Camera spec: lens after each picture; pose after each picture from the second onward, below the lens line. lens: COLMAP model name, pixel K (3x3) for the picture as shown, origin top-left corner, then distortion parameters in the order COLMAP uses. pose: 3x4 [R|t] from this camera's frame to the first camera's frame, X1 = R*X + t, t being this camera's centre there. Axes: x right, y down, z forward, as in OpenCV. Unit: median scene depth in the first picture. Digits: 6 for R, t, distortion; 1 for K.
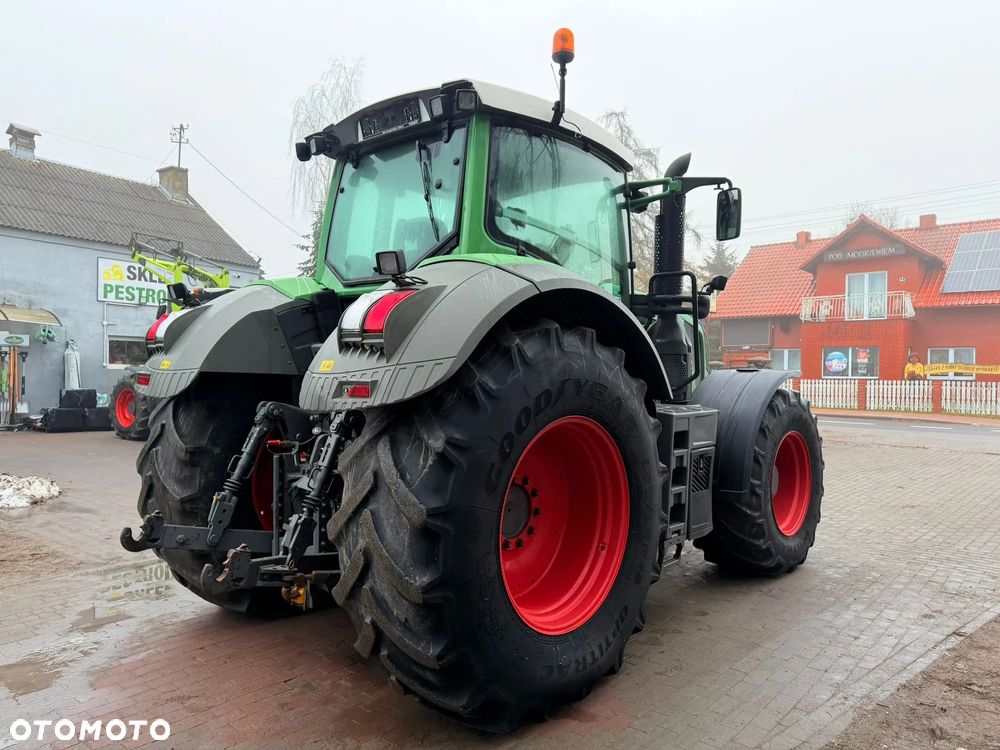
lens RADIAL K [[707.9, 0, 499.3], [0, 707.9, 377.1], [0, 0, 1]] dist [0.139318, -0.270191]
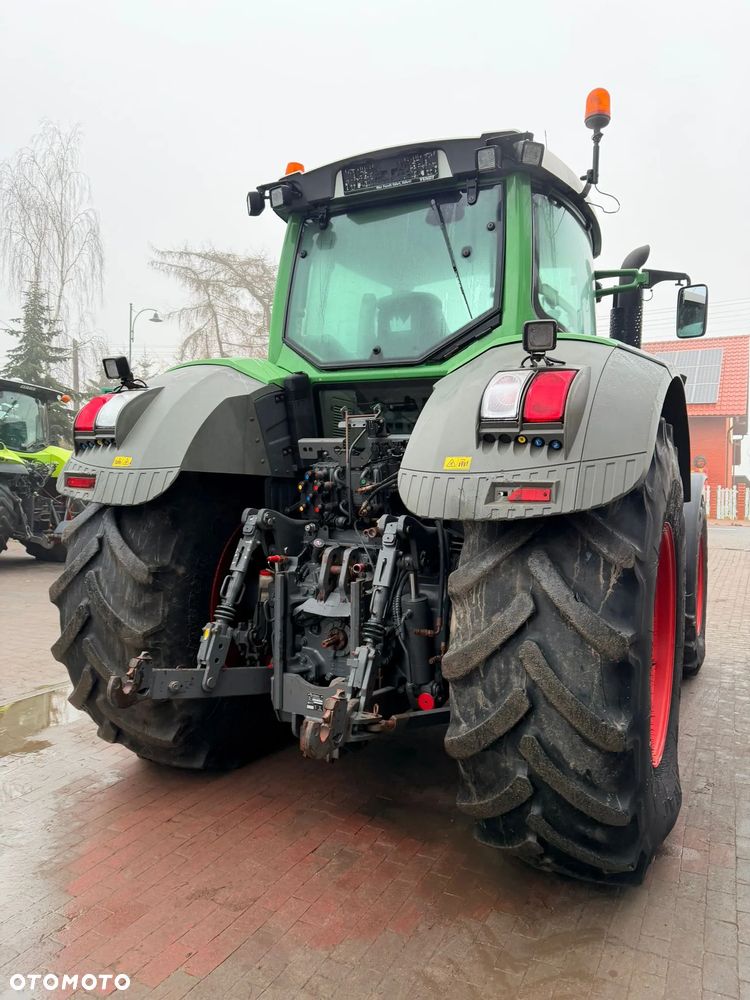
lens RADIAL K [[698.3, 0, 375.0], [0, 698.3, 500.0], [0, 0, 1]] dist [0.078971, -0.079384]
pose [[0.965488, -0.007606, 0.260336, -0.407461], [0.000278, 0.999603, 0.028173, 0.002373], [-0.260447, -0.027129, 0.965107, 0.203422]]
